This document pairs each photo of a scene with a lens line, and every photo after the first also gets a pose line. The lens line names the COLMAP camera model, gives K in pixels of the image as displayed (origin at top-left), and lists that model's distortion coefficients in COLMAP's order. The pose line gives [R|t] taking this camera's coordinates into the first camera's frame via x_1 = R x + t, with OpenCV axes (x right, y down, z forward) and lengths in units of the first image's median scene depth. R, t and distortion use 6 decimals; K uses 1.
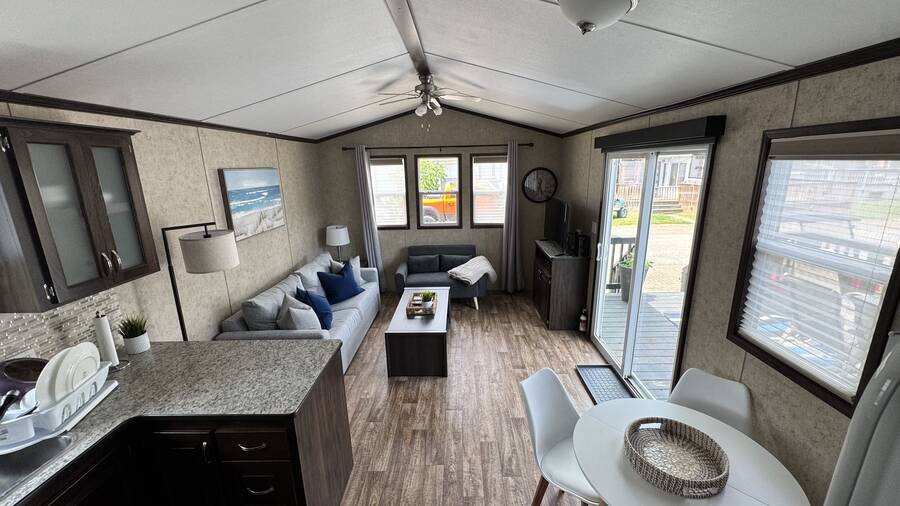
lens RADIAL K [[359.7, 0, 449.4], [0, 359.7, 255.0], [0, 0, 1]] dist [0.001016, -0.000063]
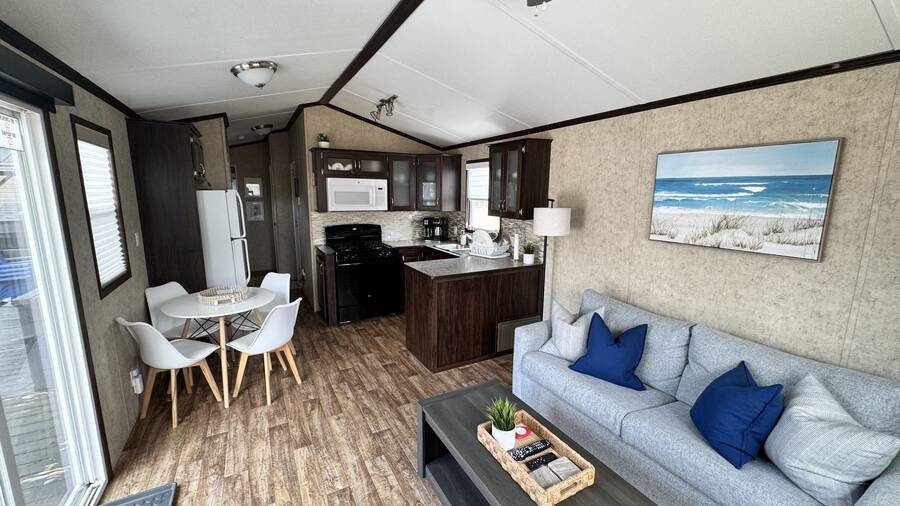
lens RADIAL K [[359.7, 0, 444.7], [0, 359.7, 250.7], [0, 0, 1]] dist [0.001016, -0.000063]
pose [[-0.868947, 0.093471, -0.485998, 0.286031], [-0.114475, 0.917411, 0.381121, -0.337044], [0.481483, 0.386809, -0.786481, 1.744628]]
